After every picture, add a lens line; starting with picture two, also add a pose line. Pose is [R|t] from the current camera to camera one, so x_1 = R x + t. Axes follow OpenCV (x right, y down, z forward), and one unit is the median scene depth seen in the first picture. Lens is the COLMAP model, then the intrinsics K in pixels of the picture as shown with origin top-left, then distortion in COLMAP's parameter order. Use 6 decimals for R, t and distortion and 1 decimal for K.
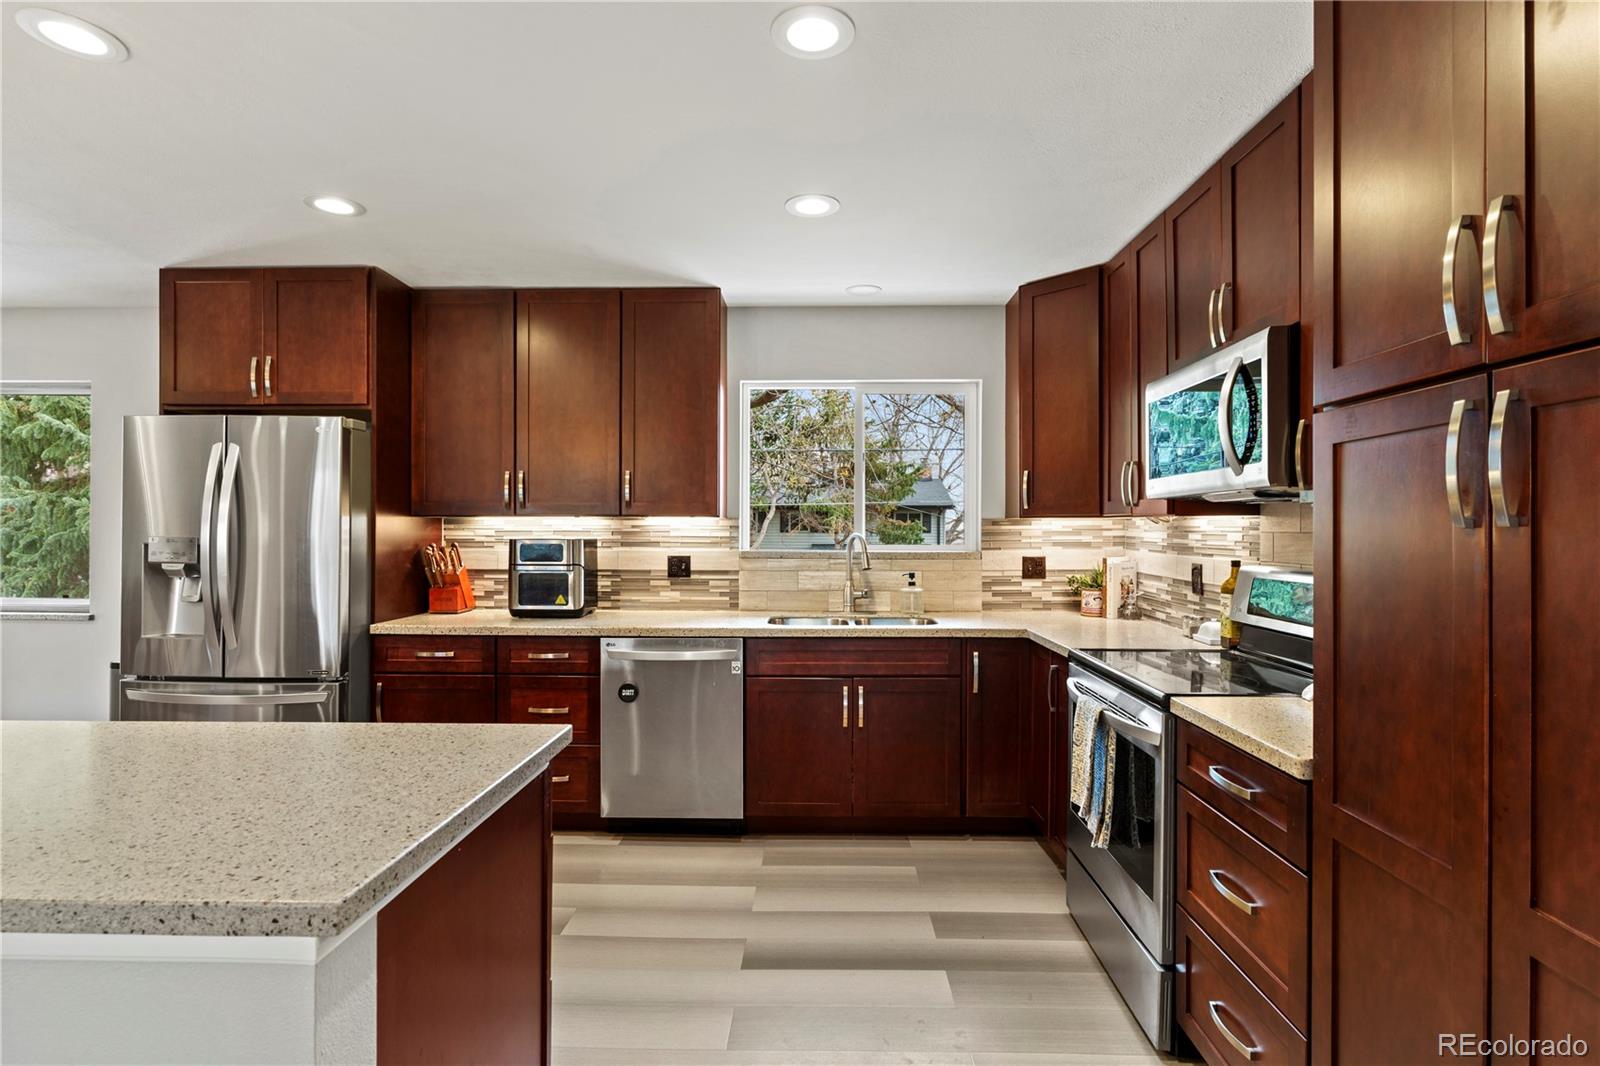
lens RADIAL K [[791.2, 0, 802.2], [0, 791.2, 525.1], [0, 0, 1]] dist [-0.004443, 0.000335]
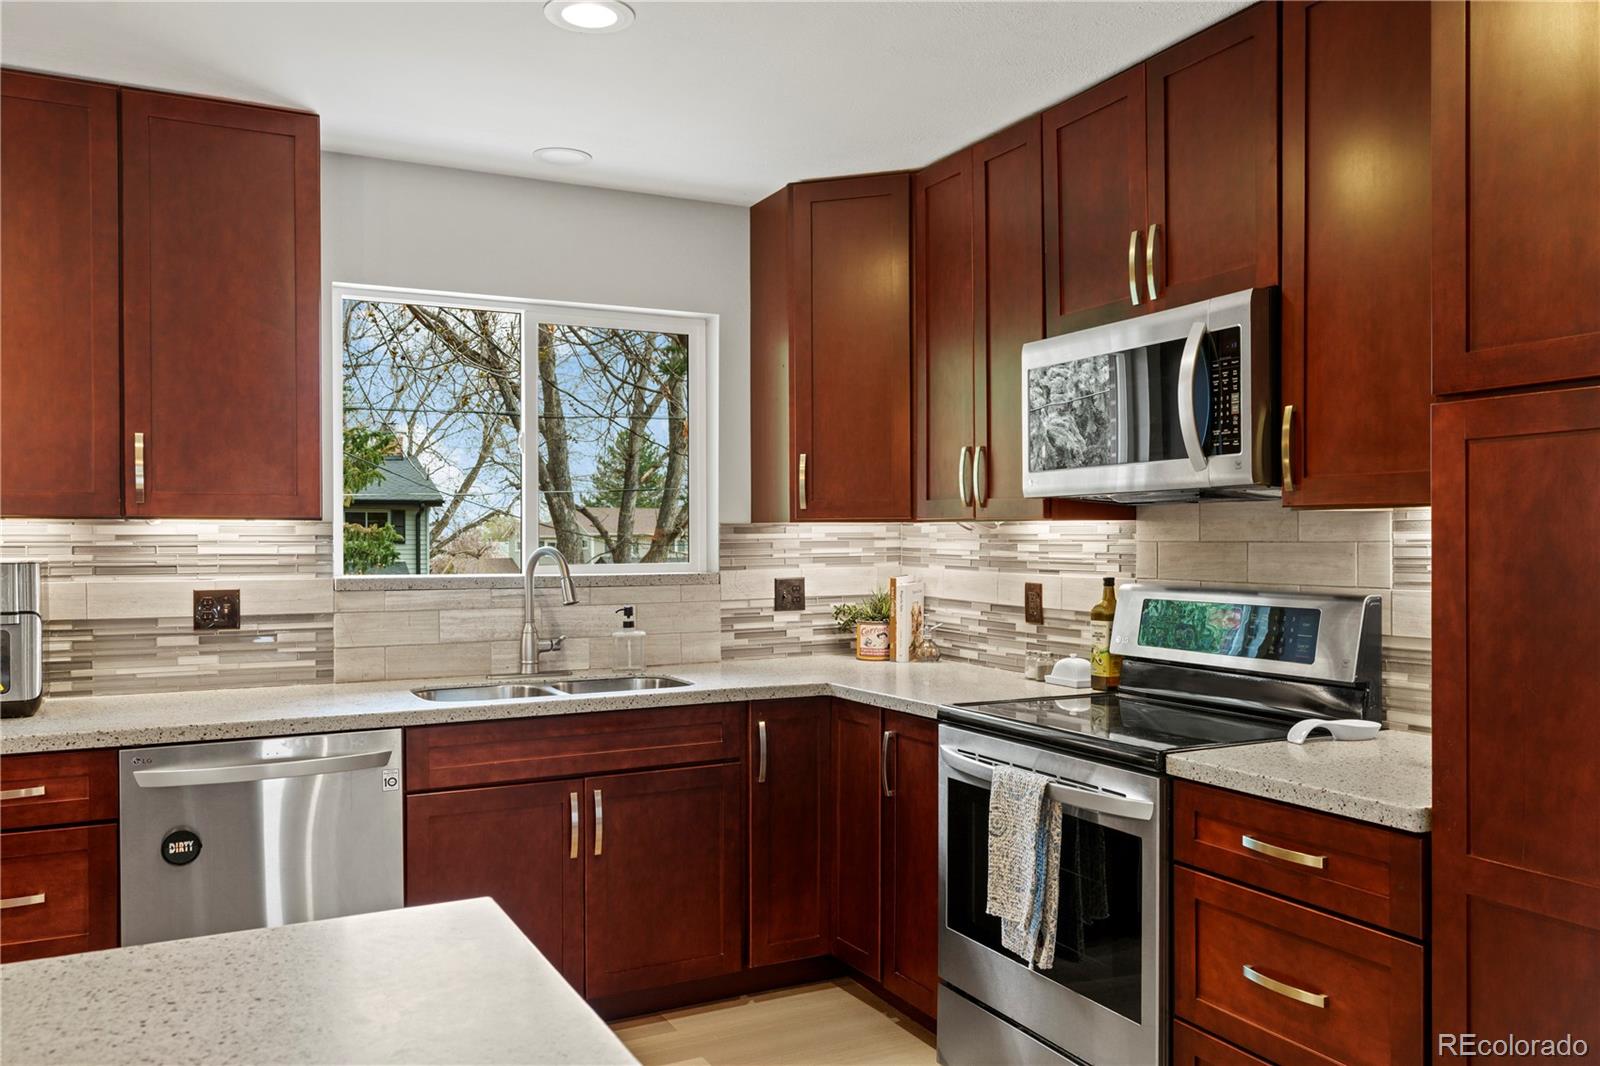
lens RADIAL K [[1228.2, 0, 800.9], [0, 1228.2, 538.0], [0, 0, 1]] dist [0.007584, 0.003962]
pose [[0.878025, -0.004848, 0.478591, -0.246870], [0.002148, 0.999979, 0.006188, -0.002176], [-0.478611, -0.004405, 0.878016, 0.064756]]
